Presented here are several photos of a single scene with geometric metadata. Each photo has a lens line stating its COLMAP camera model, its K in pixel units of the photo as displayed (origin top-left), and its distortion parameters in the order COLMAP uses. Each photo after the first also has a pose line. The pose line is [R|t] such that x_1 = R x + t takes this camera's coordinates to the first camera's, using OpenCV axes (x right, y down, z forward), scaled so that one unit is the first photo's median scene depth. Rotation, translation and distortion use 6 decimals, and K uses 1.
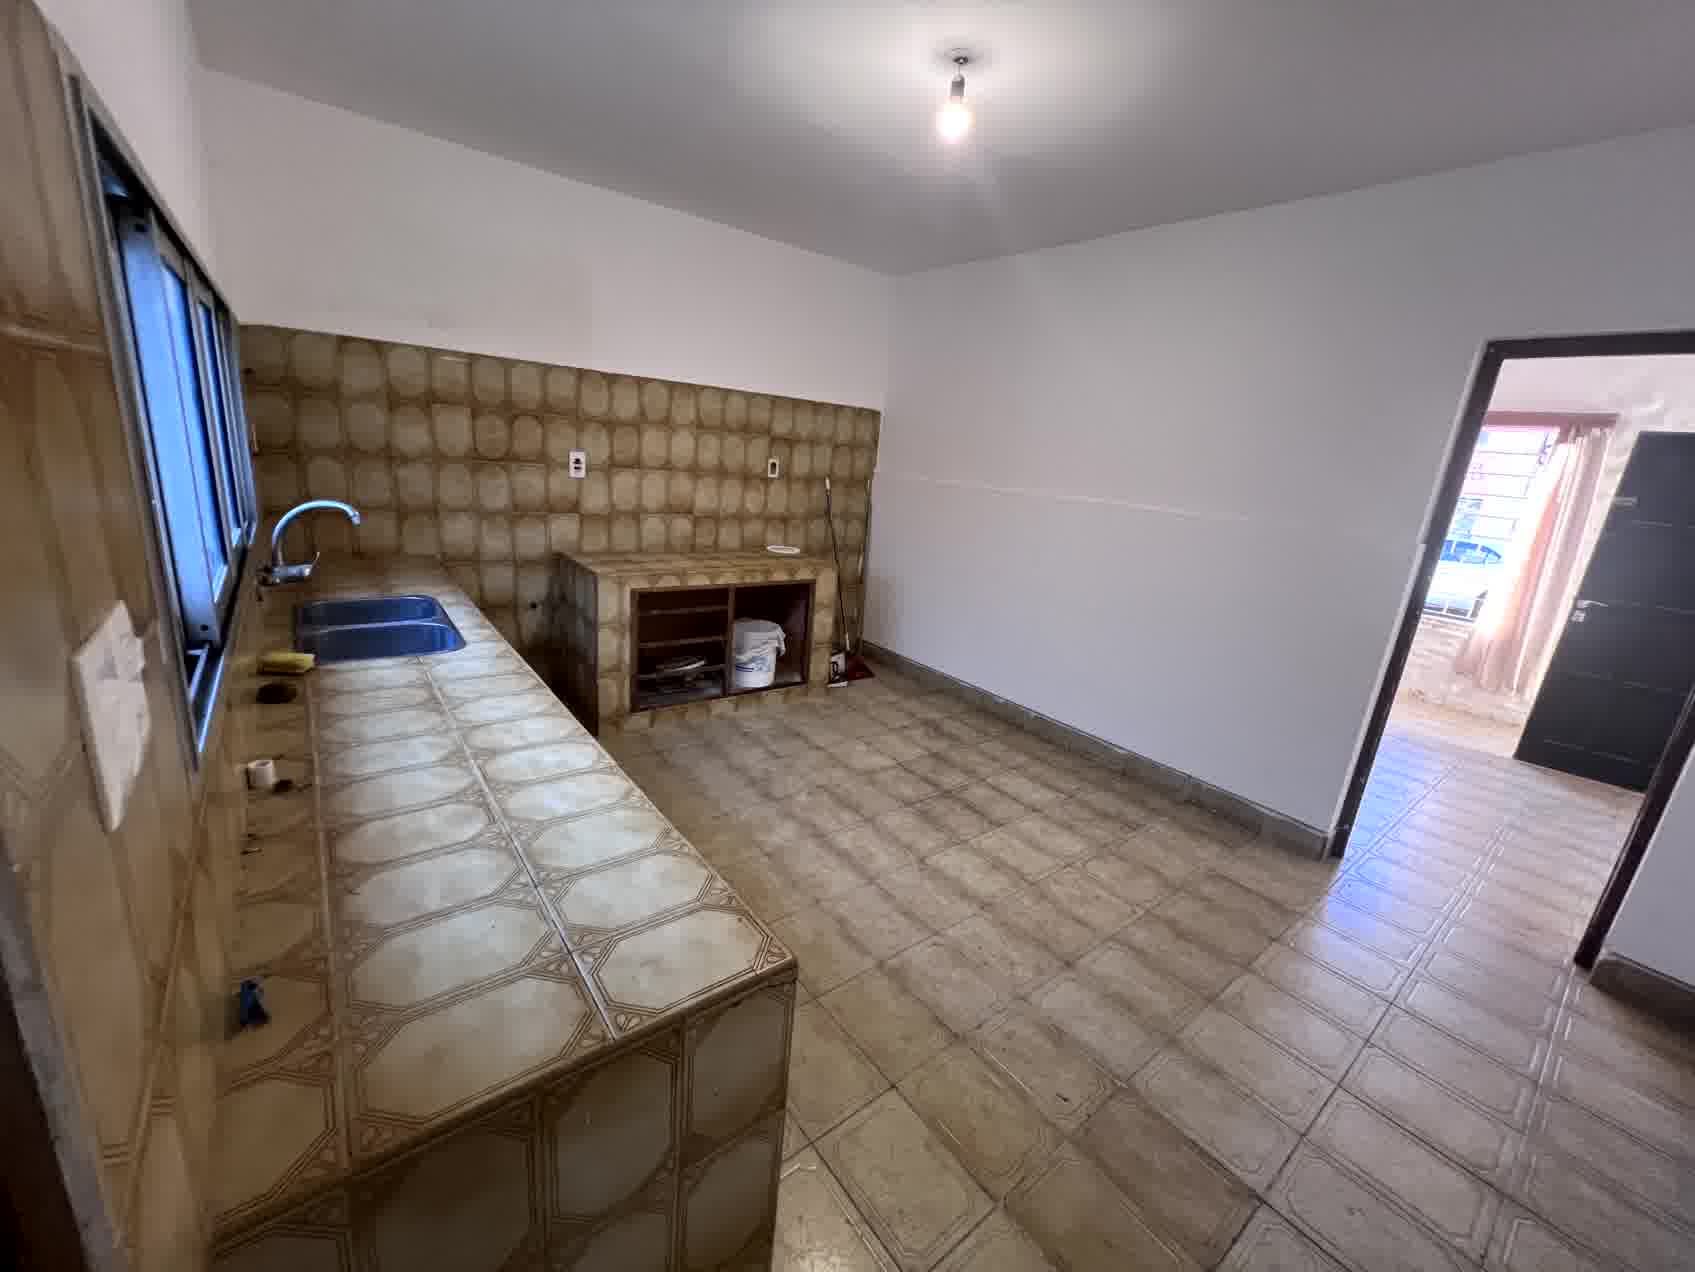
lens RADIAL K [[677.8, 0, 841.5], [0, 677.8, 628.9], [0, 0, 1]] dist [-0.000598, -0.000200]
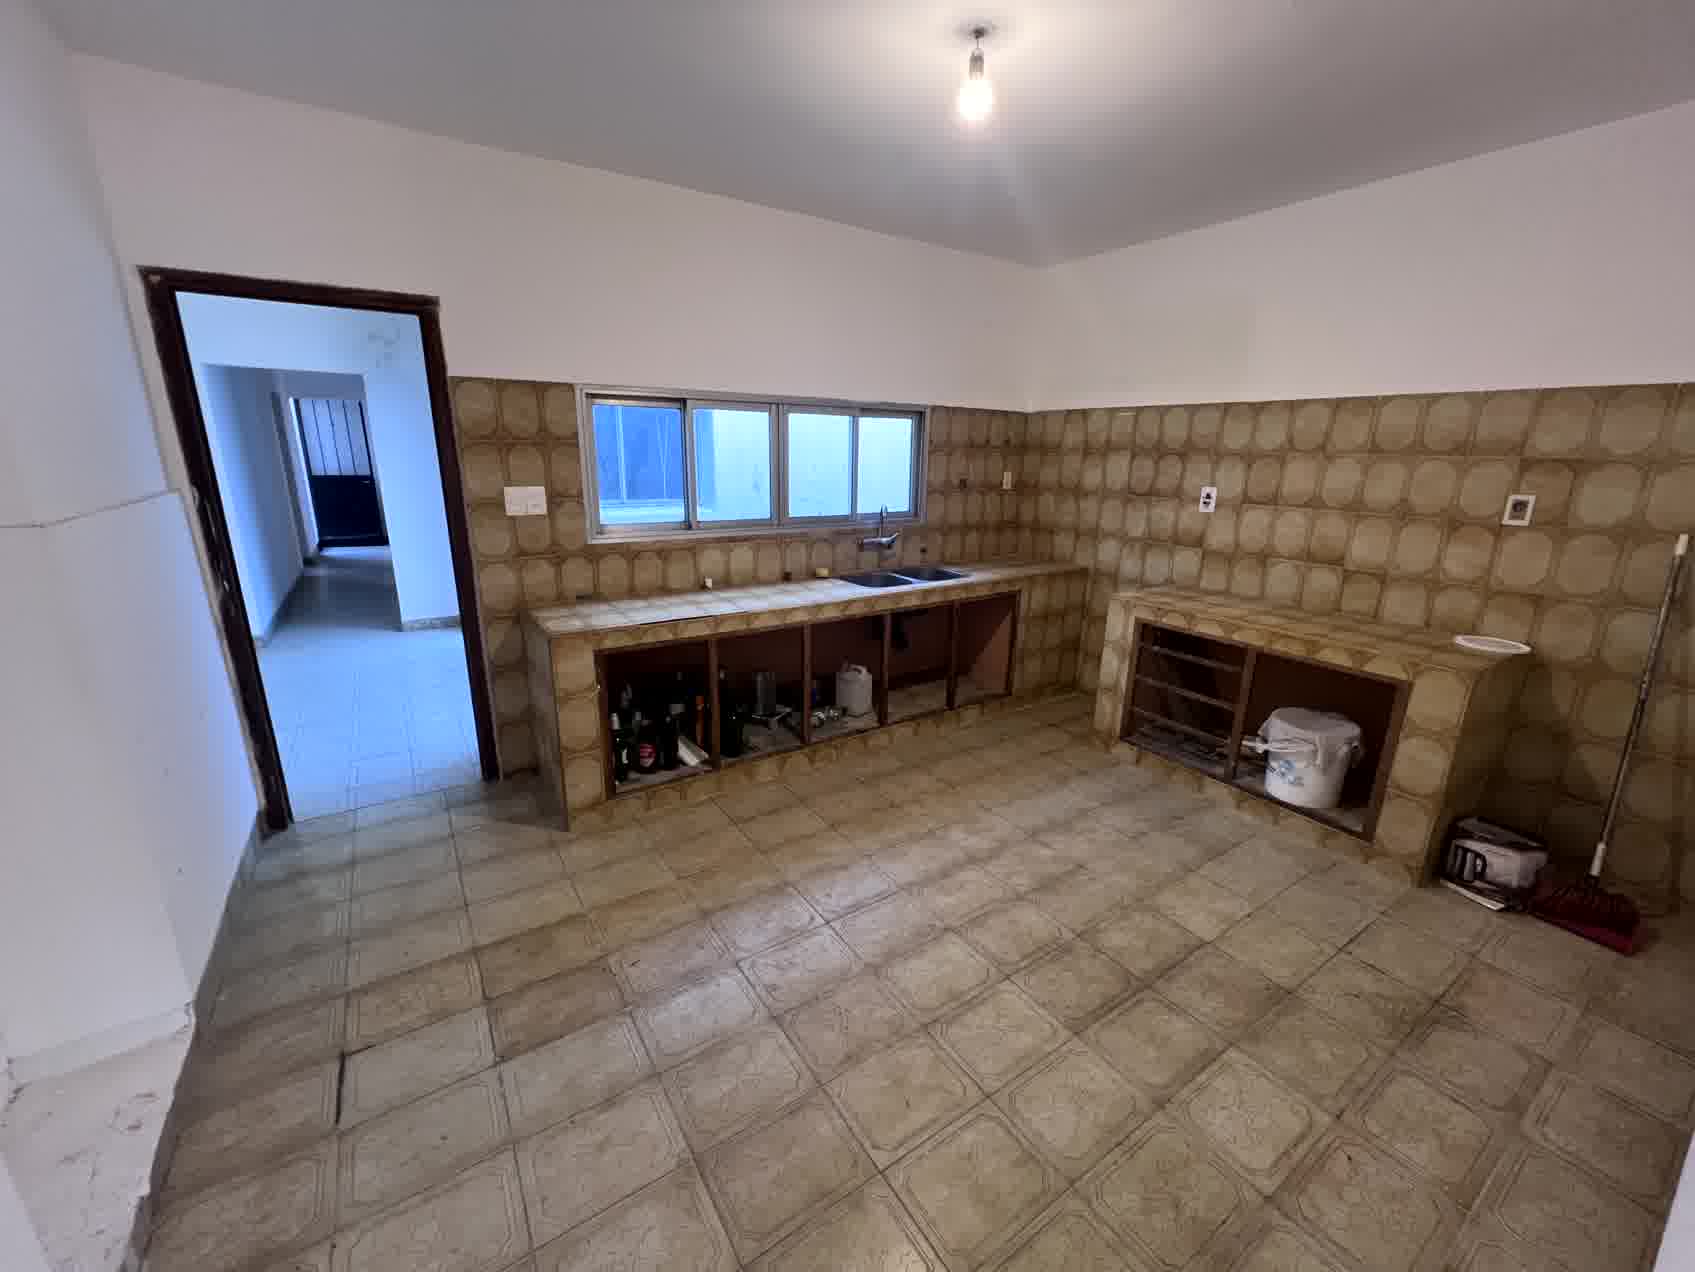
lens RADIAL K [[683.0, 0, 853.1], [0, 683.0, 634.3], [0, 0, 1]] dist [-0.003002, -0.000096]
pose [[-0.071736, 0.173609, -0.982198, 0.676024], [-0.281992, 0.941031, 0.186928, -0.099375], [0.956731, 0.290381, -0.018550, 0.591543]]
